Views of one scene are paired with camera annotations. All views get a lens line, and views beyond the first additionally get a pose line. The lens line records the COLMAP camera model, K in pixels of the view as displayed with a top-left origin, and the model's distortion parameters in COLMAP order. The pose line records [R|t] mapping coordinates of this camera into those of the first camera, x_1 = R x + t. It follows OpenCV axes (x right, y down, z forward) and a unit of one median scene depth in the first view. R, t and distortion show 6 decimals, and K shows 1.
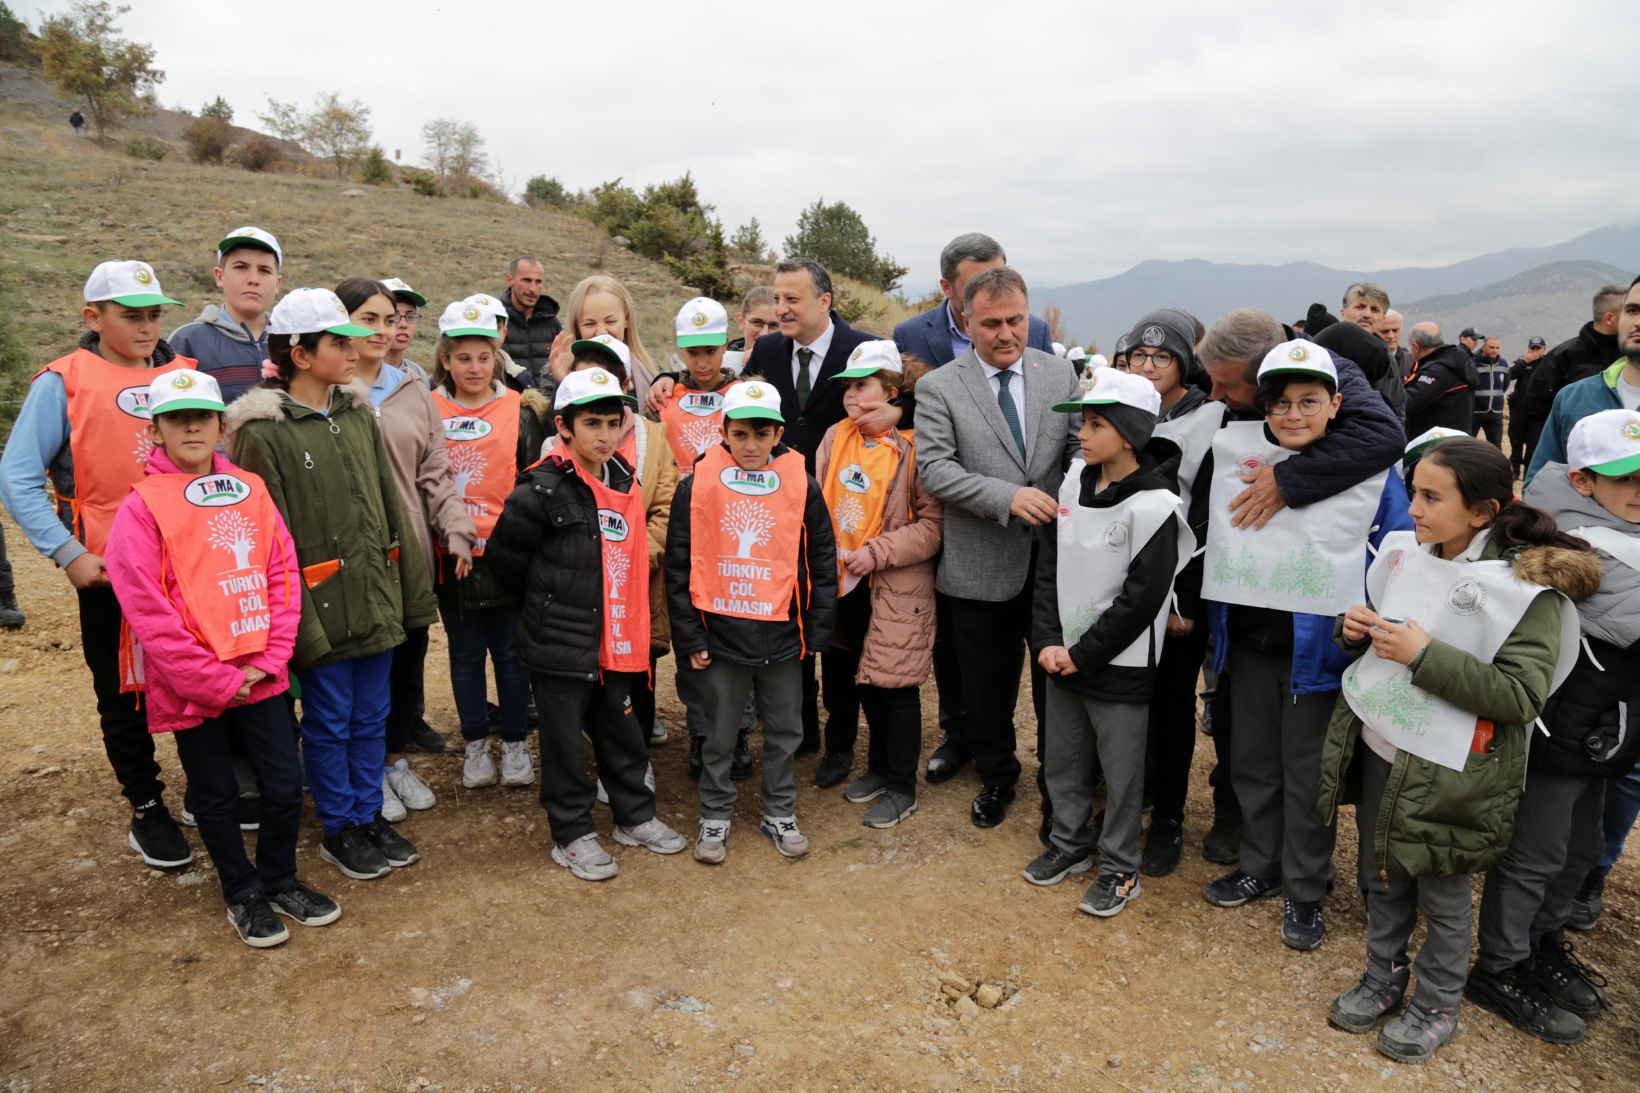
lens RADIAL K [[1104.1, 0, 816.1], [0, 1104.1, 562.5], [0, 0, 1]] dist [-0.117207, 0.066905]
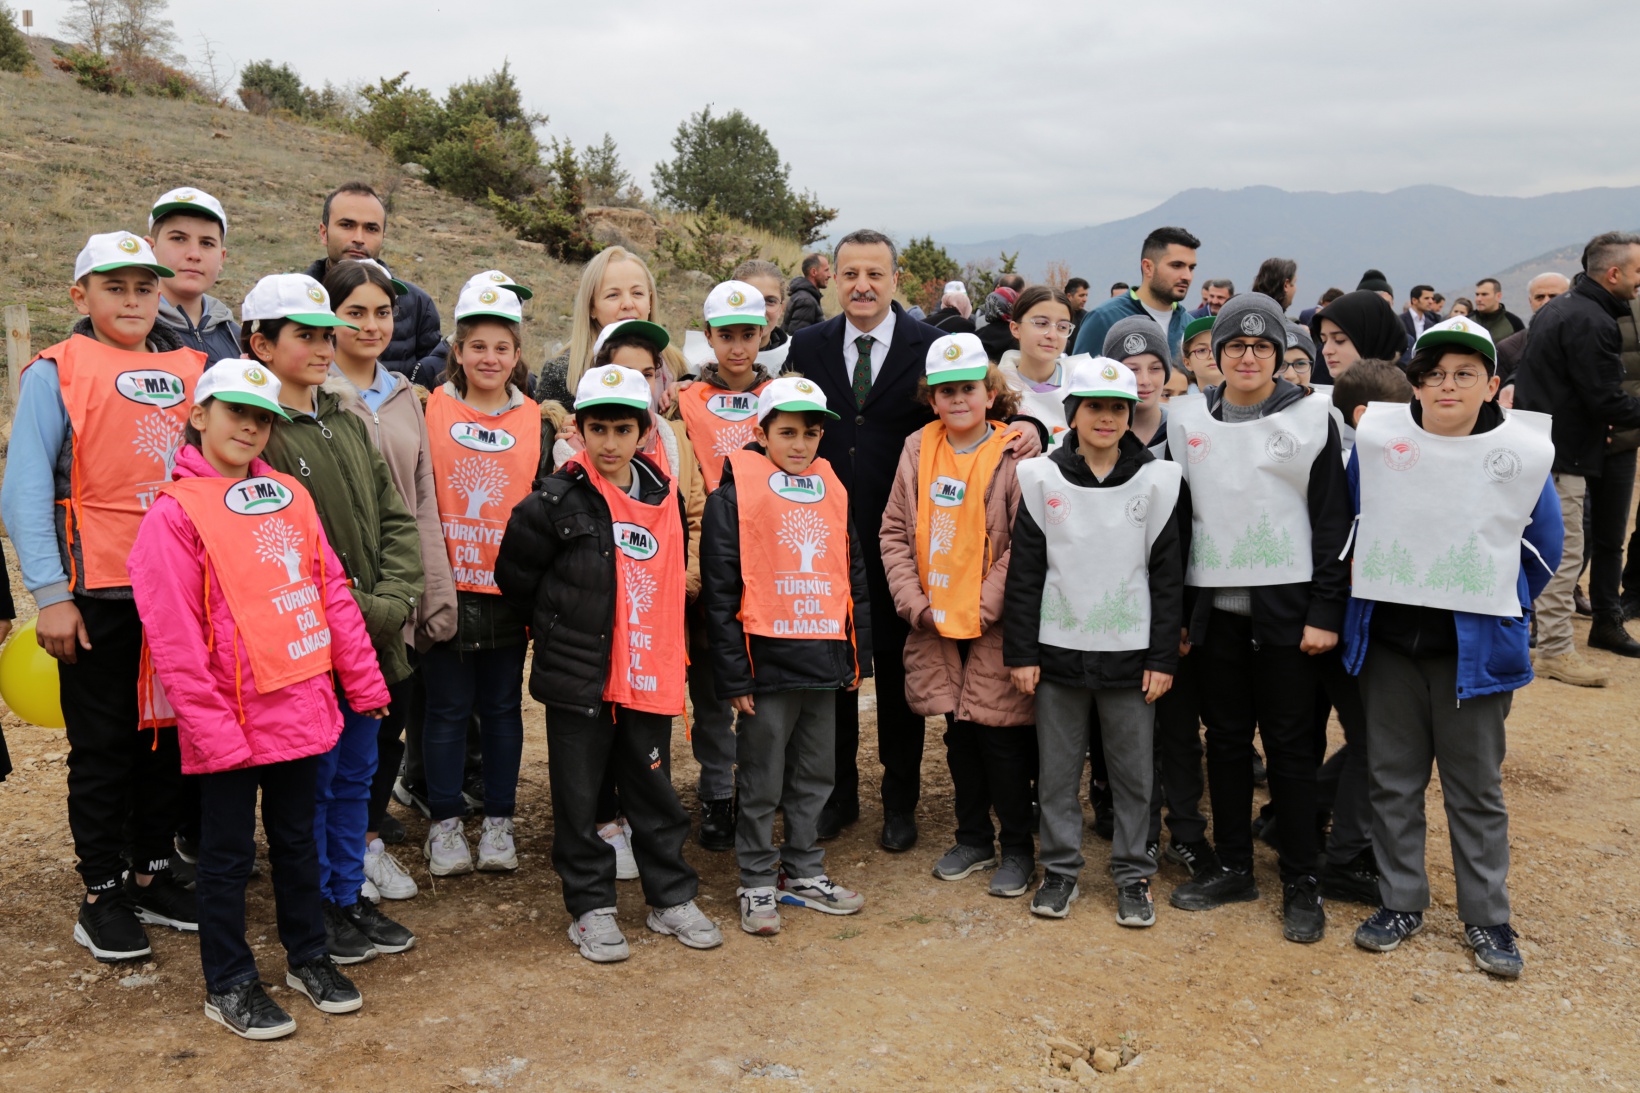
lens RADIAL K [[1693.1, 0, 826.6], [0, 1693.1, 561.3], [0, 0, 1]] dist [0.007563, 0.132200]
pose [[0.996616, -0.018382, 0.080112, -0.147884], [0.022873, 0.998196, -0.055515, 0.056590], [-0.078947, 0.057159, 0.995239, -0.332376]]
